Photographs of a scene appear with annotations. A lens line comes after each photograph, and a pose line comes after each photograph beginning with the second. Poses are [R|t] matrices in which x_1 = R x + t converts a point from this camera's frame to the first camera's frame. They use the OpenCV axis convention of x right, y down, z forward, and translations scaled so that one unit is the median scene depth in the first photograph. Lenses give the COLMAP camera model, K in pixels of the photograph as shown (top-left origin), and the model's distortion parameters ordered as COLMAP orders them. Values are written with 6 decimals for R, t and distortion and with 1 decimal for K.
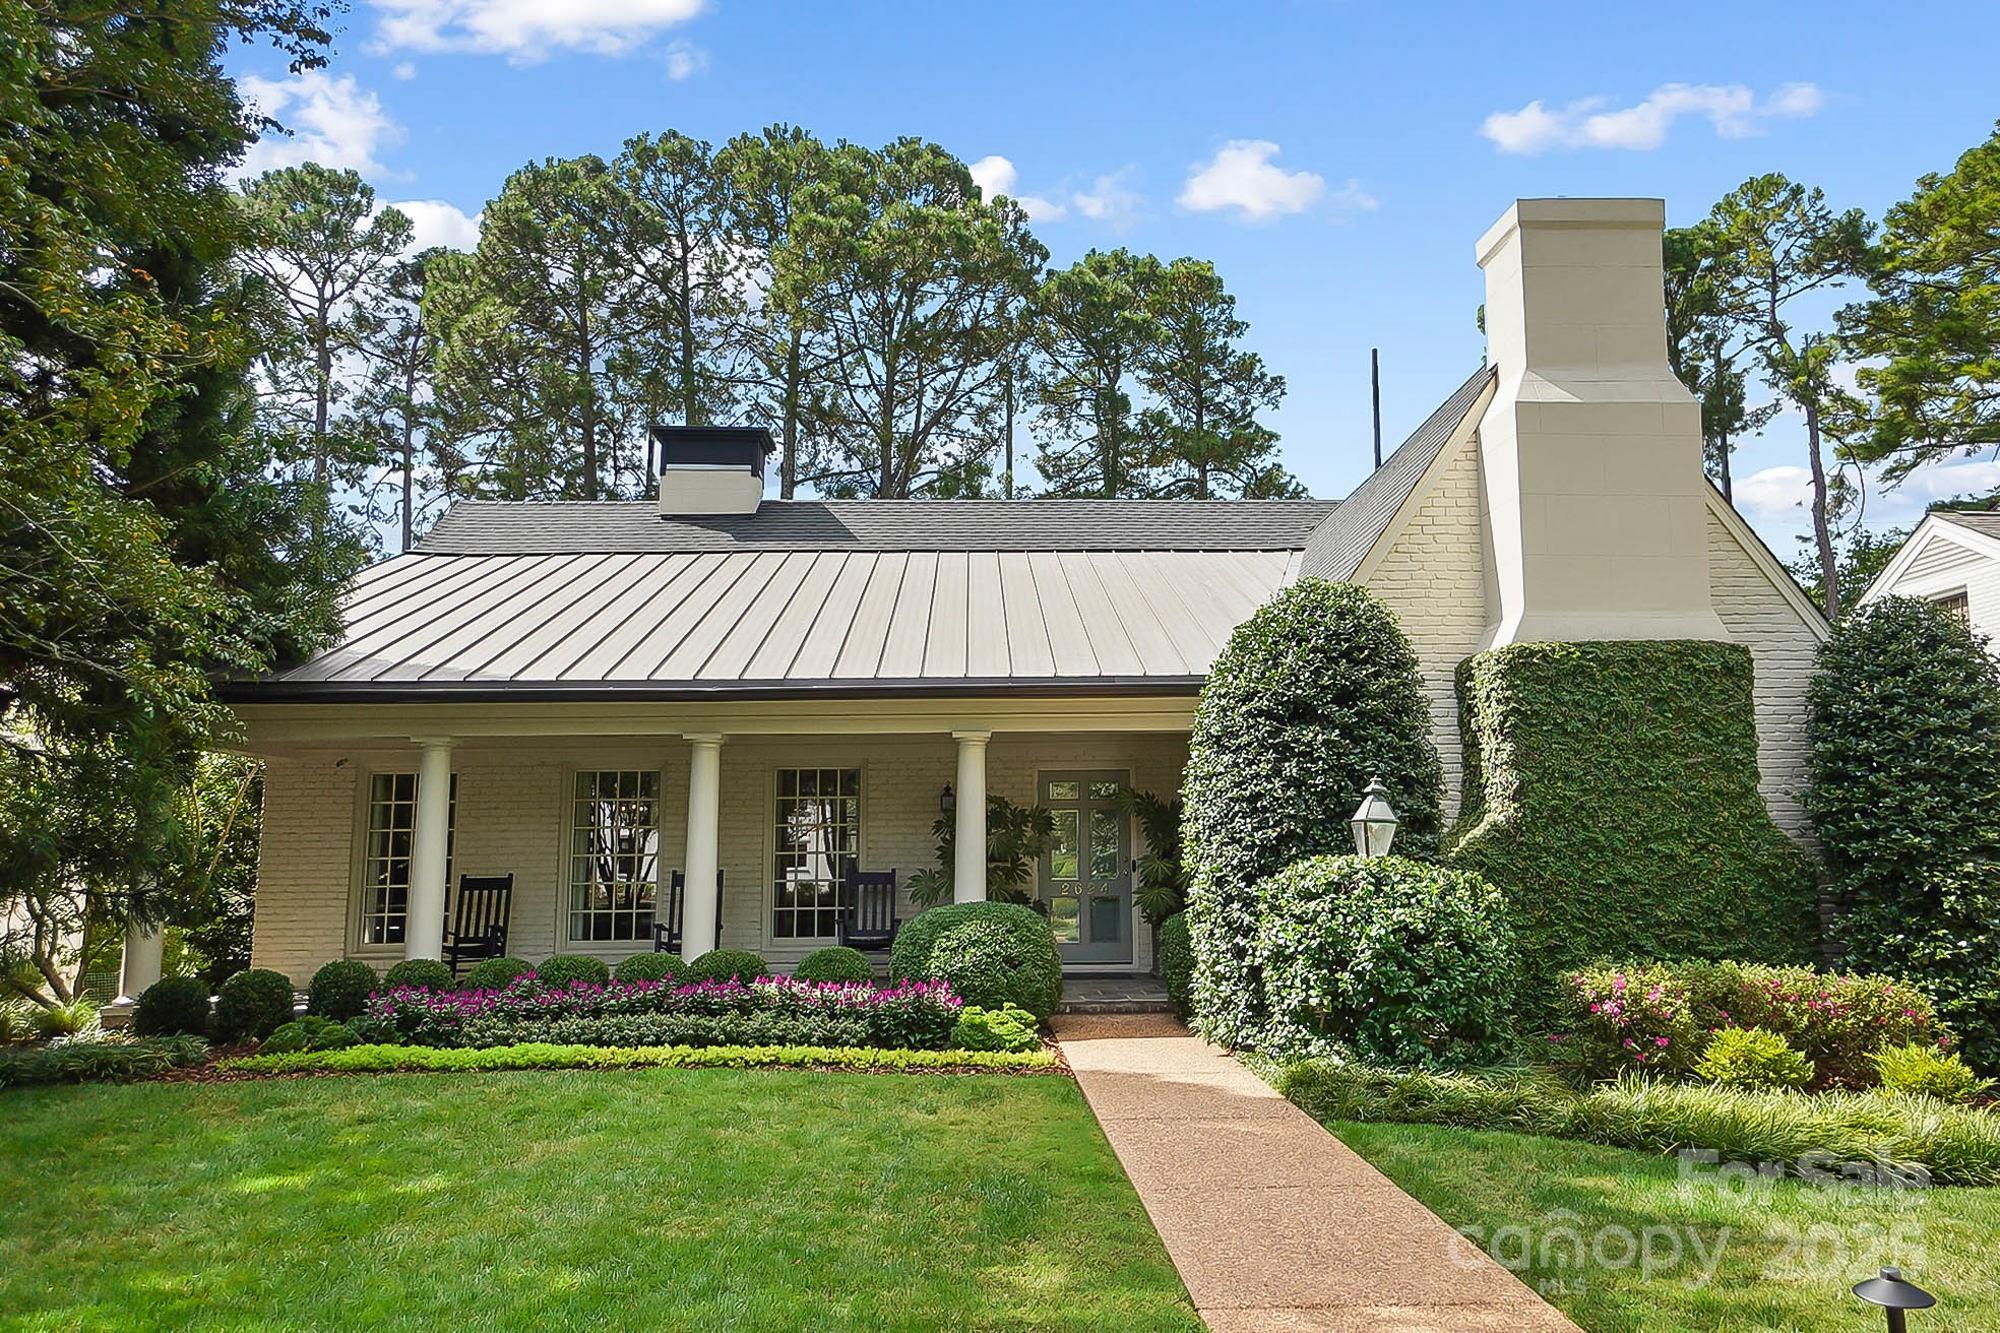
lens RADIAL K [[1297.2, 0, 999.4], [0, 1297.2, 670.2], [0, 0, 1]] dist [-0.000257, 0.005057]
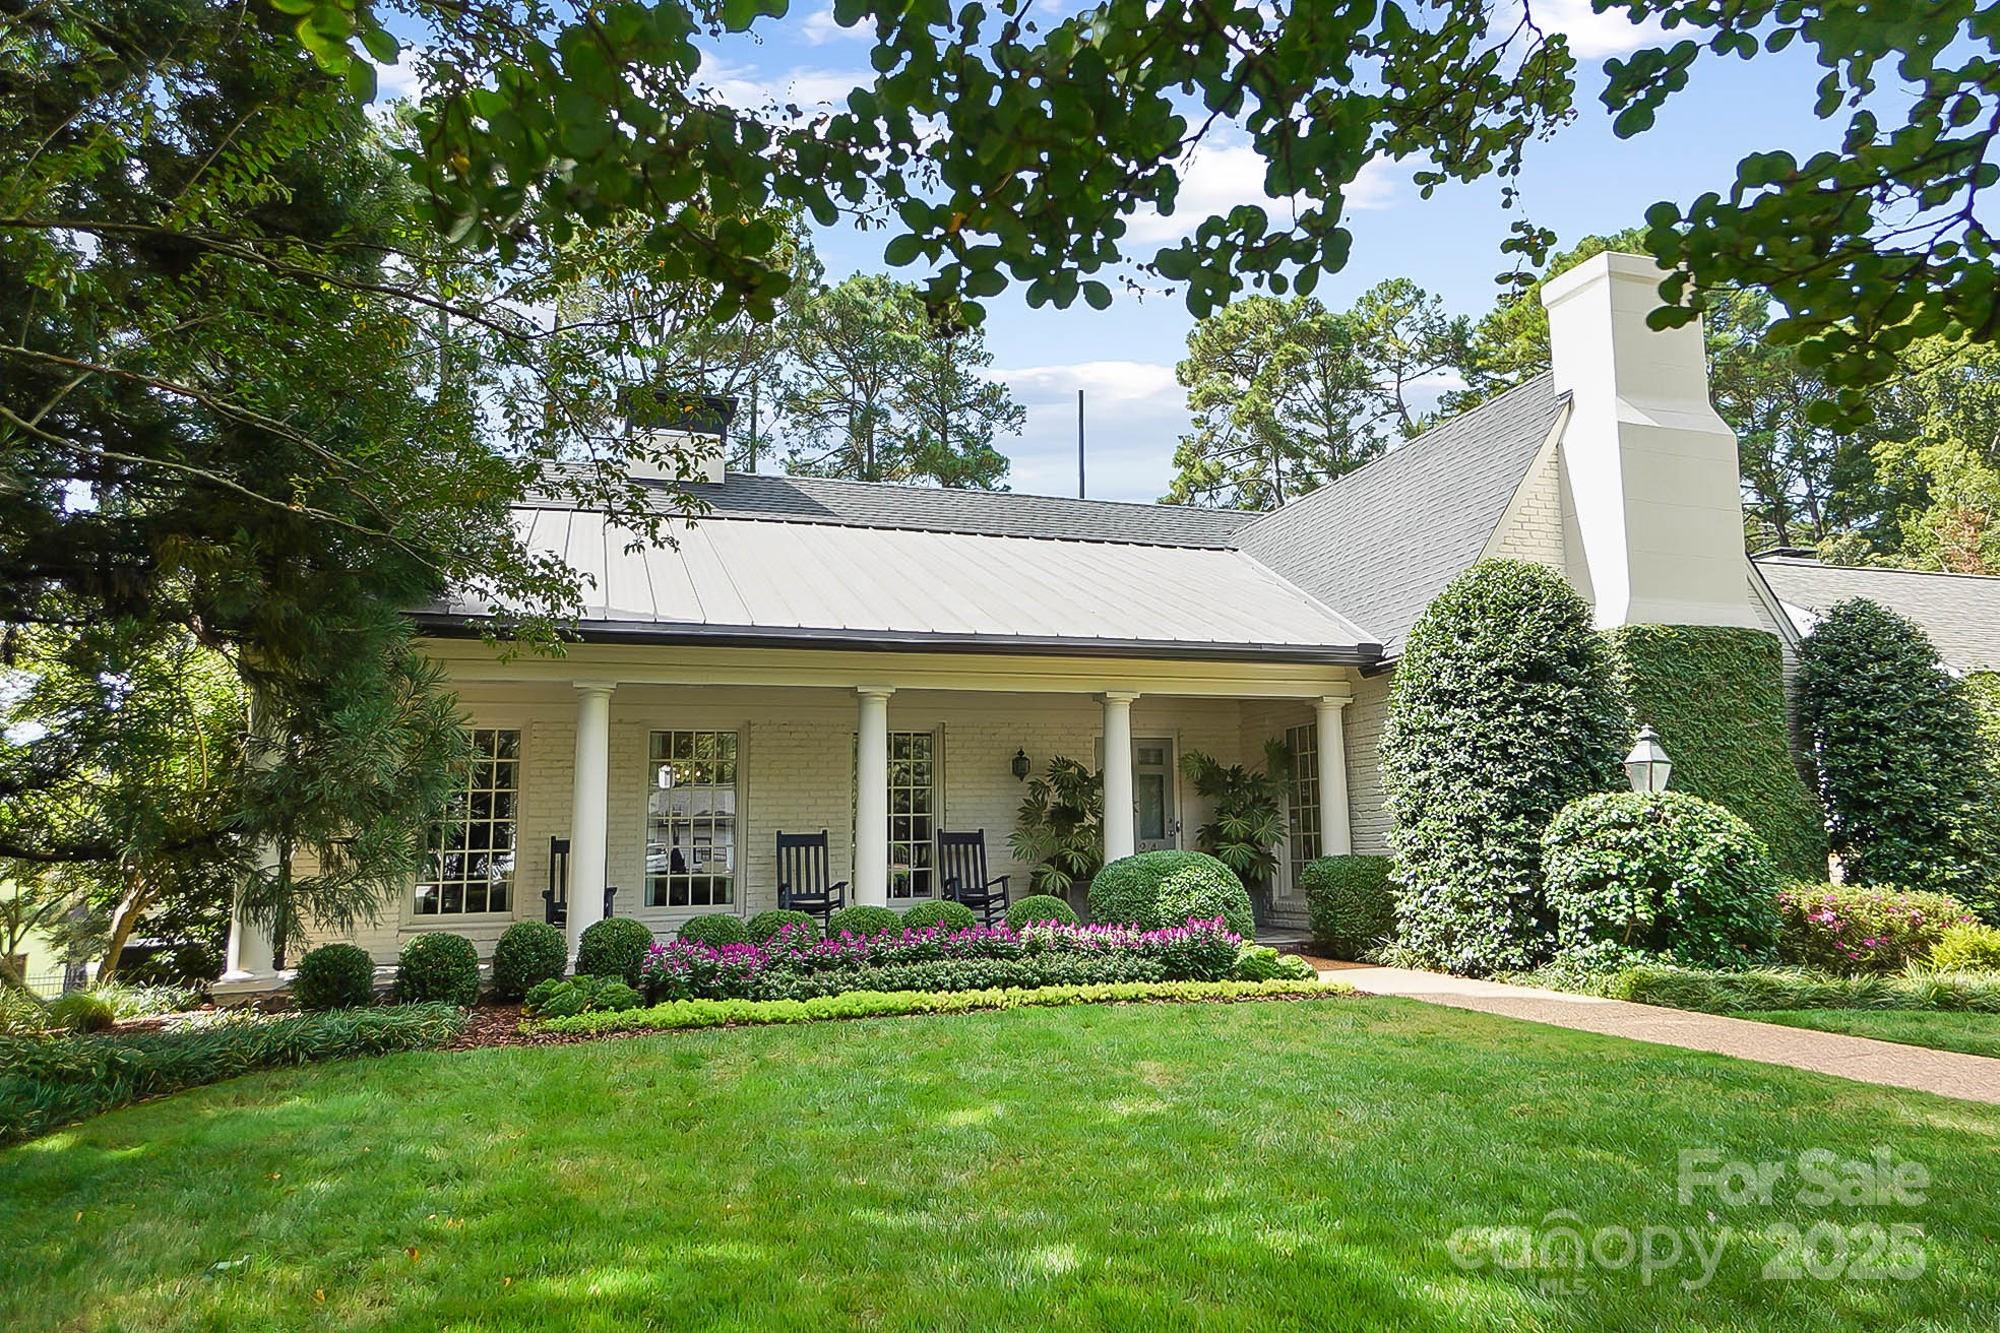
lens RADIAL K [[1215.2, 0, 1000.5], [0, 1215.2, 662.4], [0, 0, 1]] dist [-0.003822, 0.002278]
pose [[0.960811, 0.032874, 0.275248, -0.461170], [-0.029470, 0.999430, -0.016496, 0.050170], [-0.275634, 0.007738, 0.961232, 0.093926]]
